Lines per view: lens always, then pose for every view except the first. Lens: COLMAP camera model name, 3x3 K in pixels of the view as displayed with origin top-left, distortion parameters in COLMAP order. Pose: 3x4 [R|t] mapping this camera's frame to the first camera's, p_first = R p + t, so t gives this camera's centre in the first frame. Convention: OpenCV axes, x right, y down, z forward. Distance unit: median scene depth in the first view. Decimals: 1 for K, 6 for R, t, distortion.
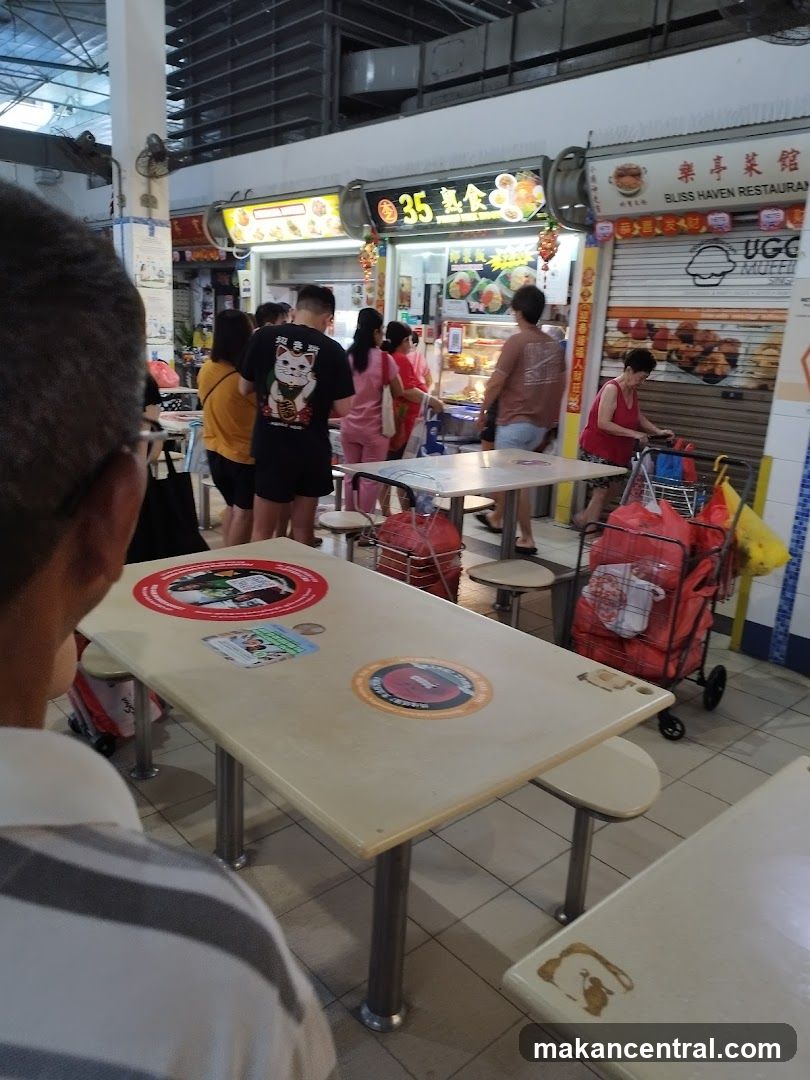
lens RADIAL K [[801.3, 0, 405.0], [0, 801.3, 540.0], [0, 0, 1]] dist [-0.011561, -0.000809]
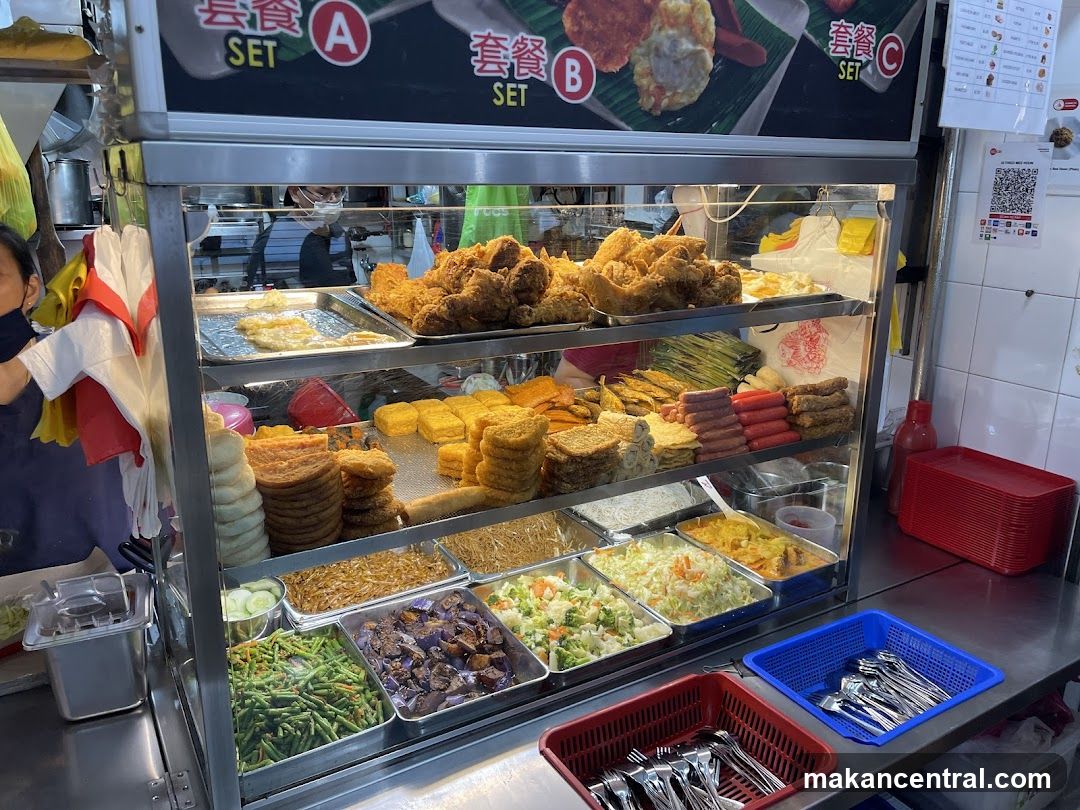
lens RADIAL K [[803.5, 0, 542.2], [0, 803.5, 381.4], [0, 0, 1]] dist [0.043217, -0.003980]
pose [[0.214145, -0.289579, 0.932891, -0.051215], [0.253860, 0.938728, 0.233118, -0.288153], [-0.943237, 0.186903, 0.274537, 1.022882]]
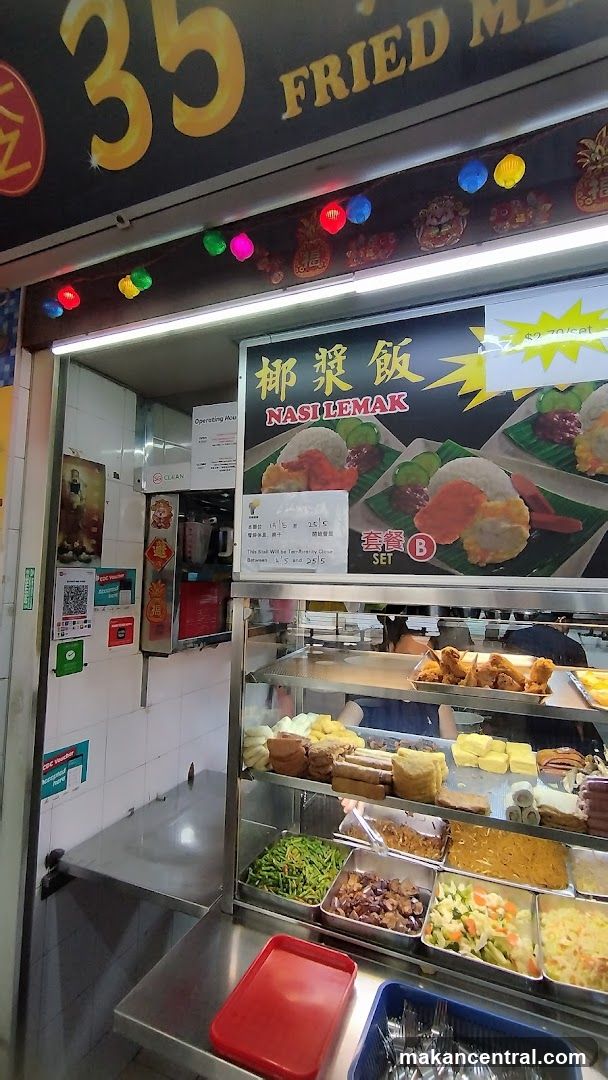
lens RADIAL K [[479.9, 0, 311.5], [0, 479.9, 534.3], [0, 0, 1]] dist [0.001422, -0.000165]
pose [[0.901662, 0.011105, 0.432300, -0.000678], [0.132105, 0.944809, -0.299807, -0.265799], [-0.411770, 0.327434, 0.850431, 0.925960]]
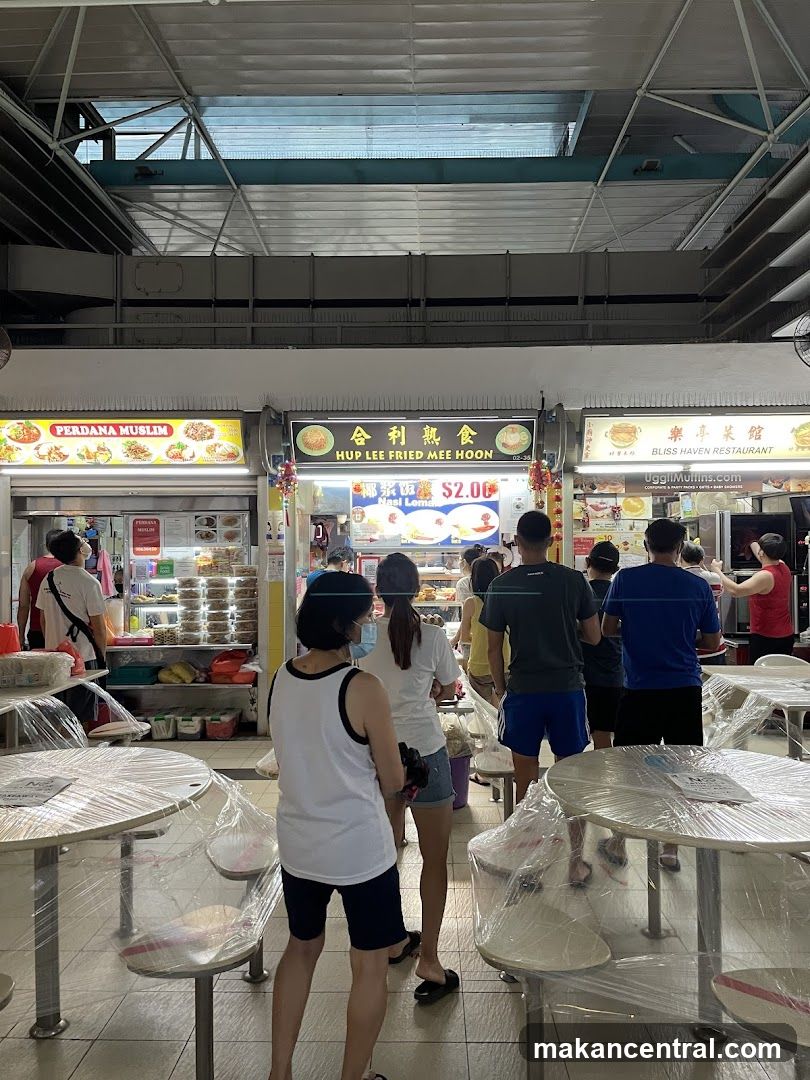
lens RADIAL K [[814.4, 0, 385.6], [0, 814.4, 541.4], [0, 0, 1]] dist [0.009000, -0.001759]
pose [[0.677034, -0.045288, 0.734557, -0.694502], [0.225777, 0.962757, -0.148738, -0.149274], [-0.700464, 0.266547, 0.662045, 0.368544]]
